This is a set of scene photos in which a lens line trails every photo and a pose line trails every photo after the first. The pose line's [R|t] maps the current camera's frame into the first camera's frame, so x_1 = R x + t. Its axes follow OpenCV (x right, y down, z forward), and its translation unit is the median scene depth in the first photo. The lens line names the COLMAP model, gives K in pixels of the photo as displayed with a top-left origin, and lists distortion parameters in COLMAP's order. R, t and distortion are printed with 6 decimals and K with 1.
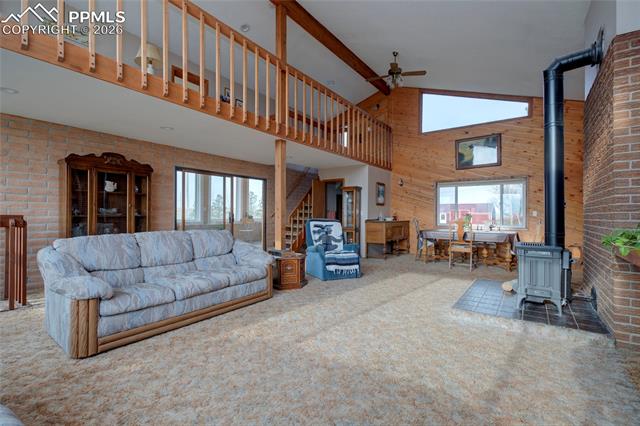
lens RADIAL K [[291.6, 0, 320.0], [0, 291.6, 213.0], [0, 0, 1]] dist [0.015253, 0.000353]
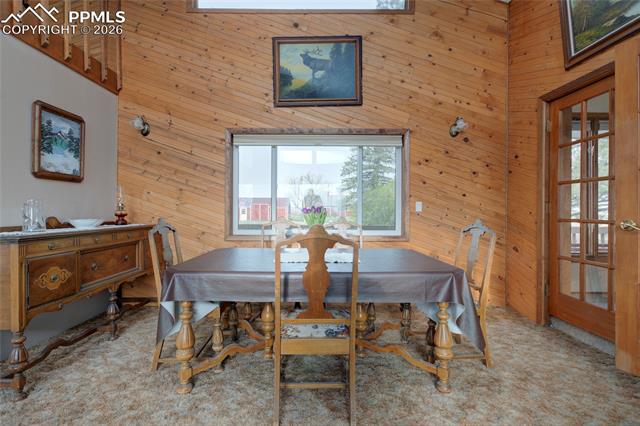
lens RADIAL K [[291.6, 0, 320.0], [0, 291.6, 213.0], [0, 0, 1]] dist [0.015253, 0.000353]
pose [[0.792389, -0.008325, 0.609959, 0.291691], [-0.003093, 0.999839, 0.017664, 0.004267], [-0.610008, -0.015883, 0.792236, 0.709170]]
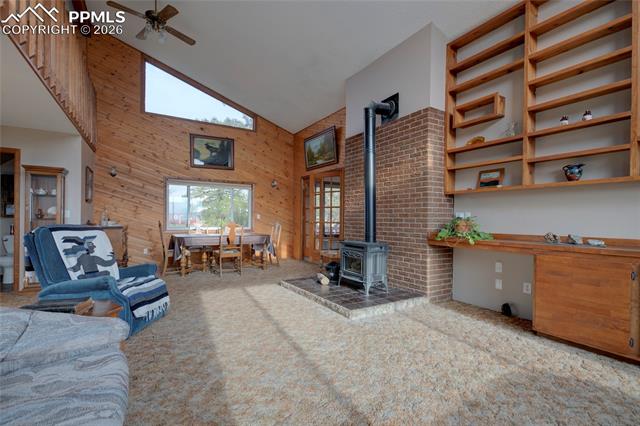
lens RADIAL K [[297.7, 0, 314.9], [0, 297.7, 217.2], [0, 0, 1]] dist [0.017382, 0.000301]
pose [[0.392239, 0.003571, 0.919856, -0.263933], [-0.012992, 0.999914, 0.001658, -0.000417], [-0.919771, -0.012601, 0.392252, 0.337039]]
